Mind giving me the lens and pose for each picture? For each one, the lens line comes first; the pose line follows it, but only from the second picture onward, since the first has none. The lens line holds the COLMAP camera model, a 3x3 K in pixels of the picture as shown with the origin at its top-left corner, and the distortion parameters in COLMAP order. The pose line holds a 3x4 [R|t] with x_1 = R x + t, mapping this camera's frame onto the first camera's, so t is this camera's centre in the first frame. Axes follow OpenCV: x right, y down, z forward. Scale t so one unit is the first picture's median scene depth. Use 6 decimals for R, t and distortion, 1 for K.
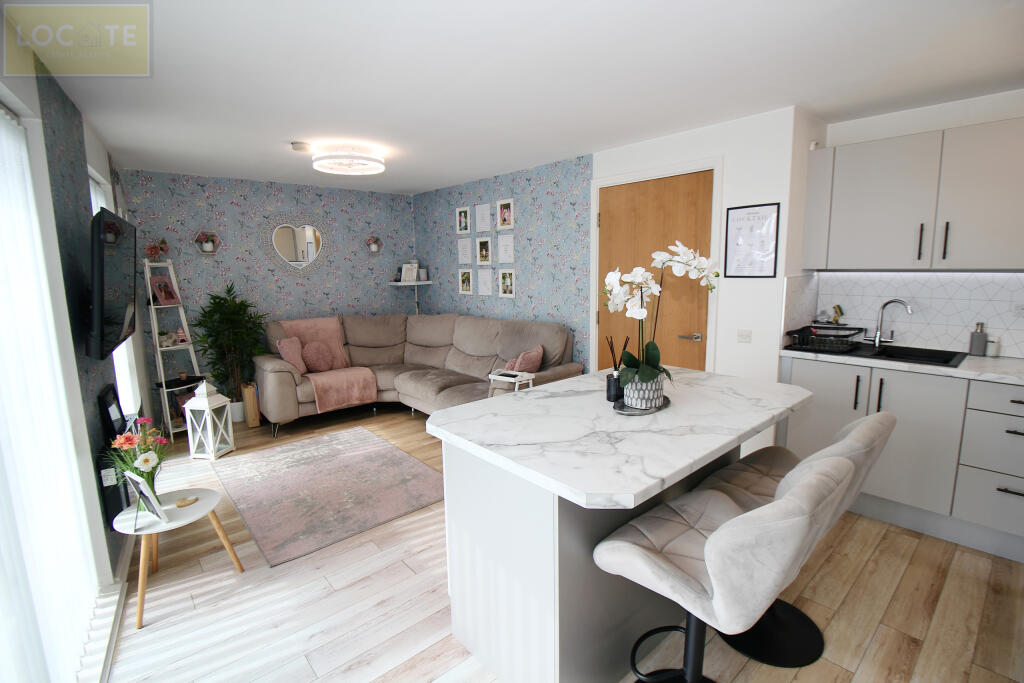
lens RADIAL K [[475.4, 0, 510.9], [0, 475.4, 340.4], [0, 0, 1]] dist [-0.008813, -0.005658]
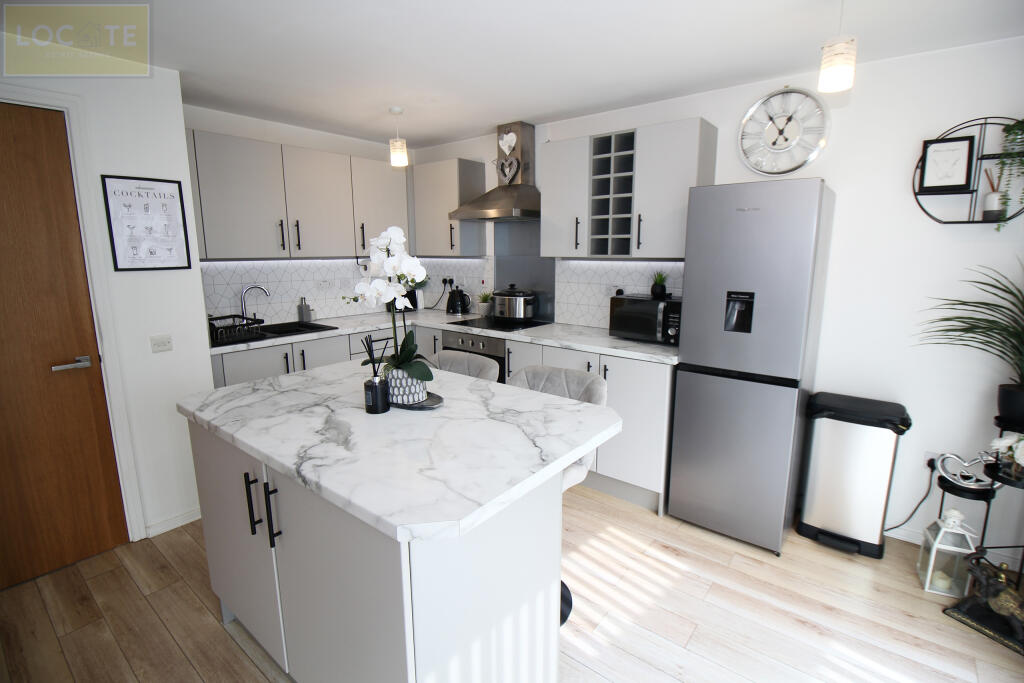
lens RADIAL K [[475.4, 0, 519.3], [0, 475.4, 342.6], [0, 0, 1]] dist [-0.008813, -0.005658]
pose [[-0.196962, -0.171641, 0.965269, -0.703818], [0.153894, 0.966938, 0.203340, -0.141553], [-0.968257, 0.188600, -0.164036, 0.975236]]
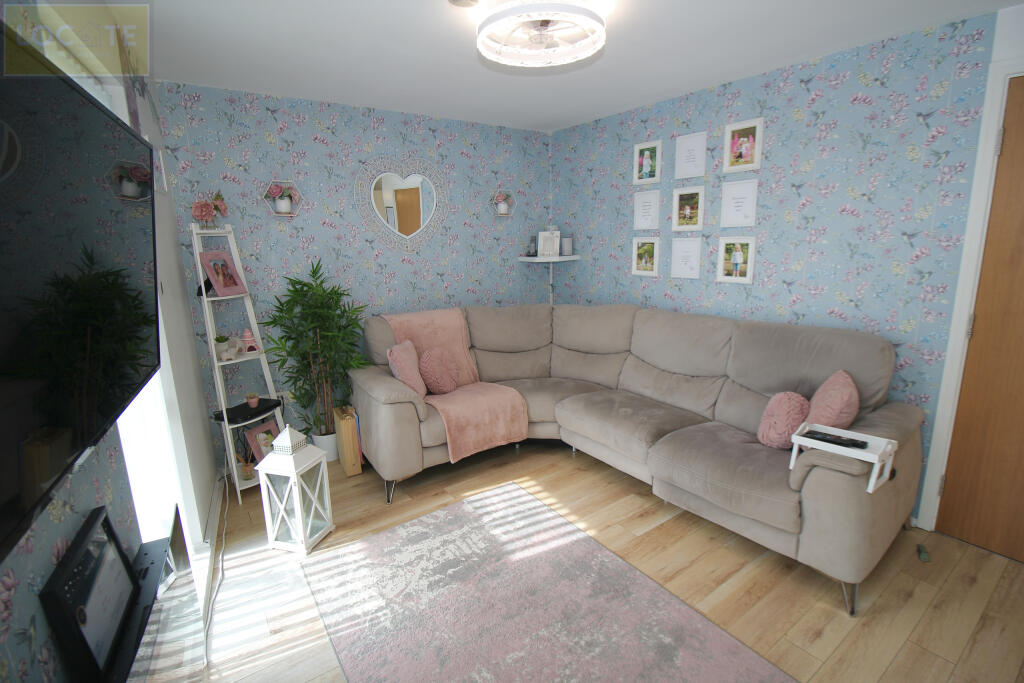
lens RADIAL K [[475.4, 0, 508.9], [0, 475.4, 343.2], [0, 0, 1]] dist [-0.008813, -0.005658]
pose [[0.994184, 0.016649, -0.106401, -0.243377], [-0.009789, 0.997858, 0.064675, -0.049242], [0.107250, -0.063258, 0.992218, 0.349958]]
